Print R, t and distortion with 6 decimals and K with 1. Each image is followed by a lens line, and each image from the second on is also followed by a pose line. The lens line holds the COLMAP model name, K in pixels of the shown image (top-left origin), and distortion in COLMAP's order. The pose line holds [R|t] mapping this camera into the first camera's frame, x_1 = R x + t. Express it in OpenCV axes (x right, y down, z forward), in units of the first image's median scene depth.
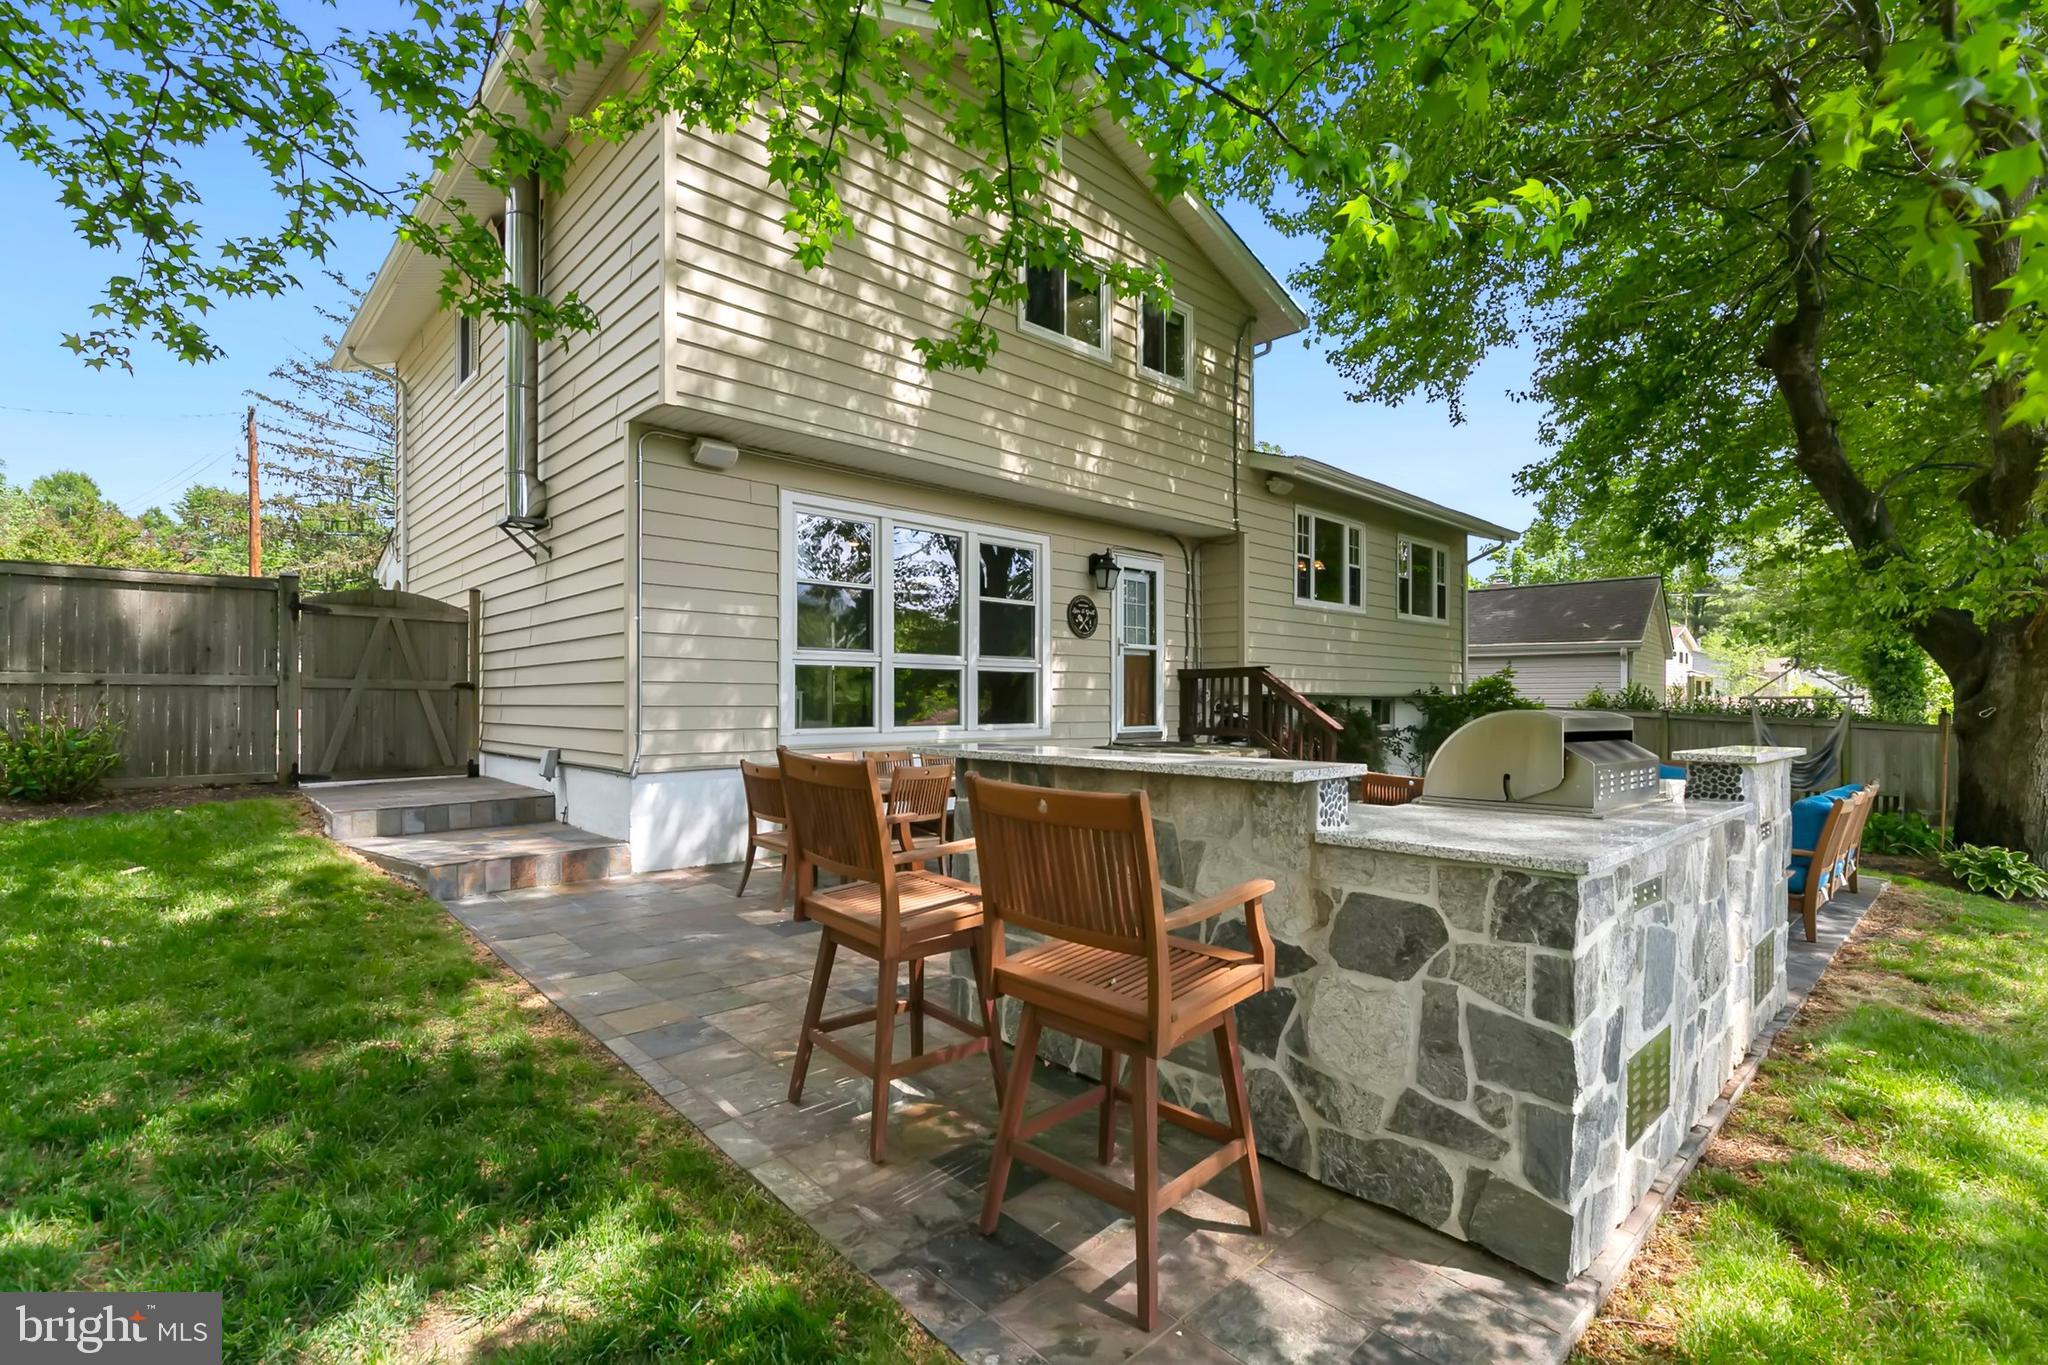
lens RADIAL K [[927.2, 0, 1019.0], [0, 927.2, 700.4], [0, 0, 1]] dist [0.006023, 0.000197]
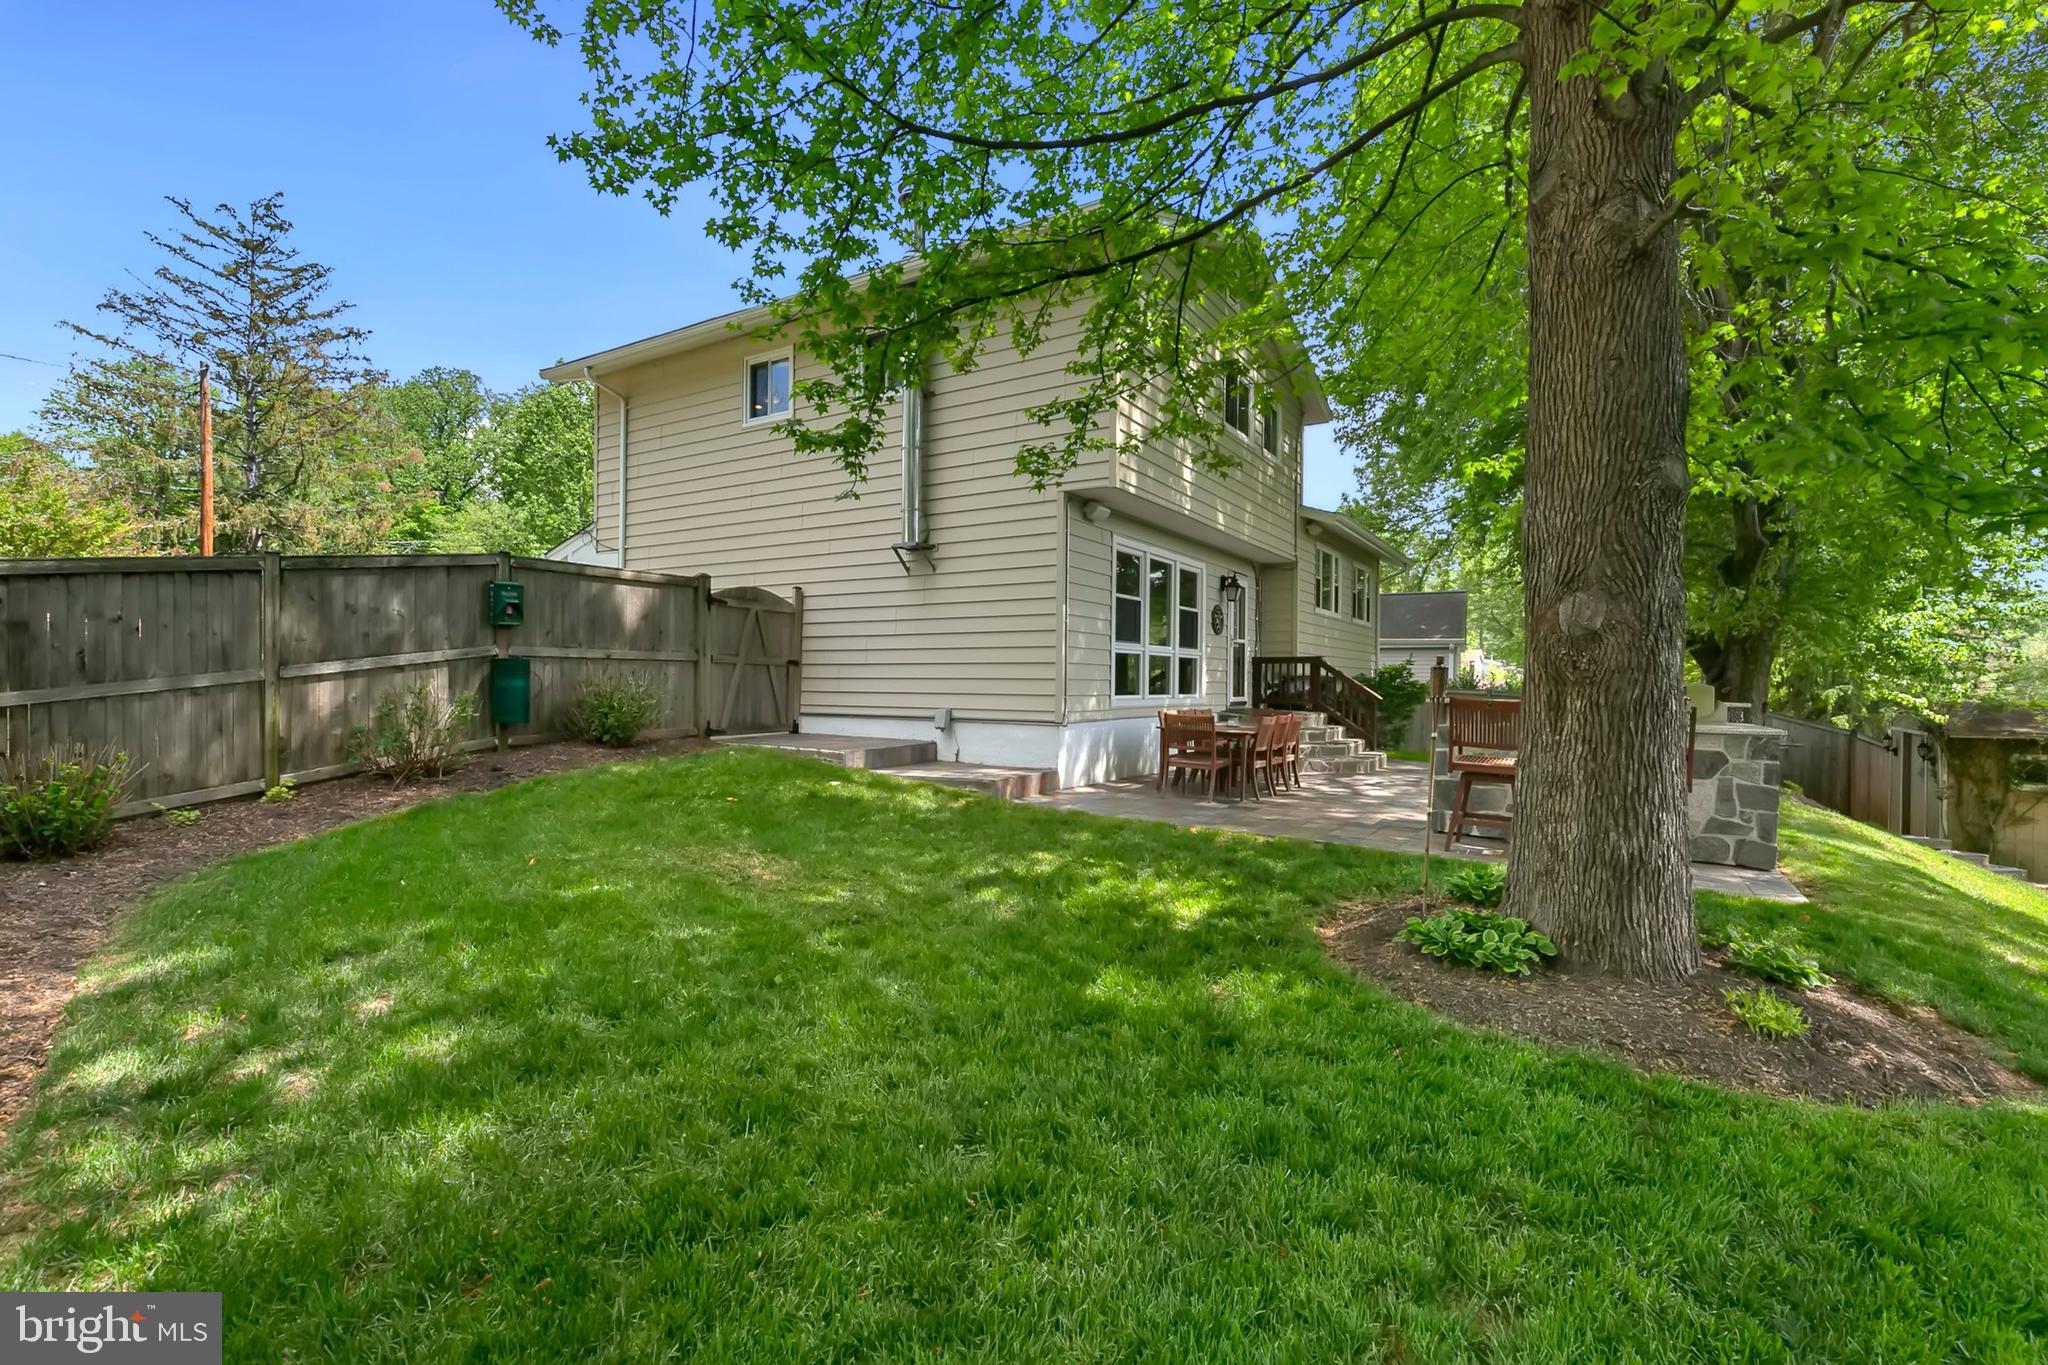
lens RADIAL K [[927.2, 0, 1013.6], [0, 927.2, 681.1], [0, 0, 1]] dist [0.006023, 0.000197]
pose [[0.969419, 0.009118, 0.245244, -0.629139], [-0.009520, 0.999955, 0.000453, 0.006559], [-0.245228, -0.002773, 0.969461, -0.329089]]
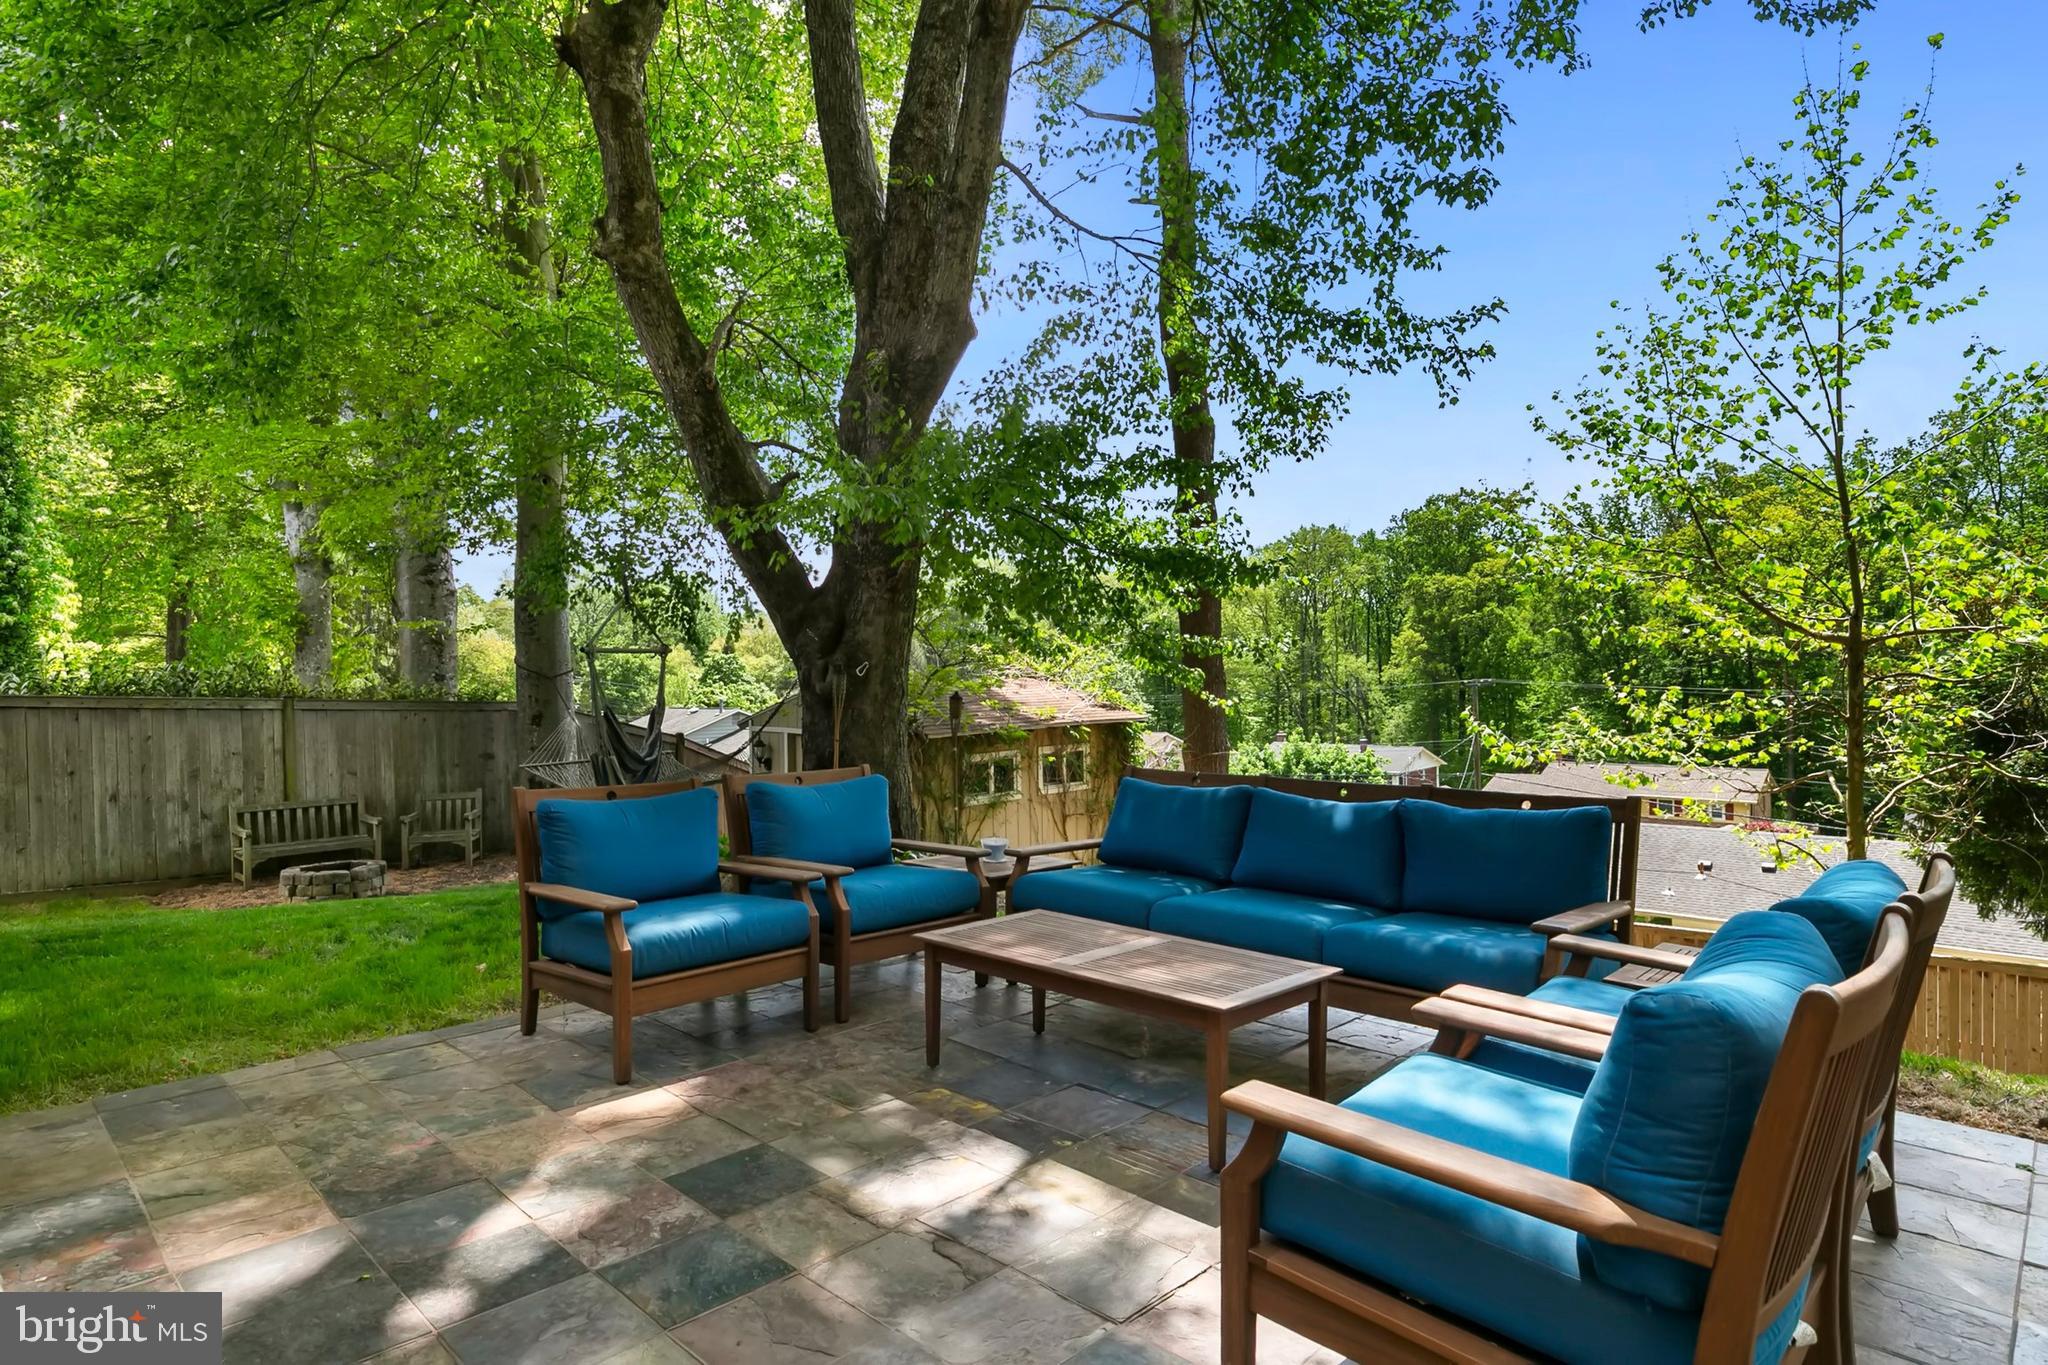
lens RADIAL K [[1101.3, 0, 1015.5], [0, 1101.3, 679.6], [0, 0, 1]] dist [-0.005215, -0.000363]
pose [[-0.032912, -0.012036, 0.999386, 0.151364], [0.017315, 0.999771, 0.012611, 0.010629], [-0.999308, 0.017719, -0.032696, 0.837378]]
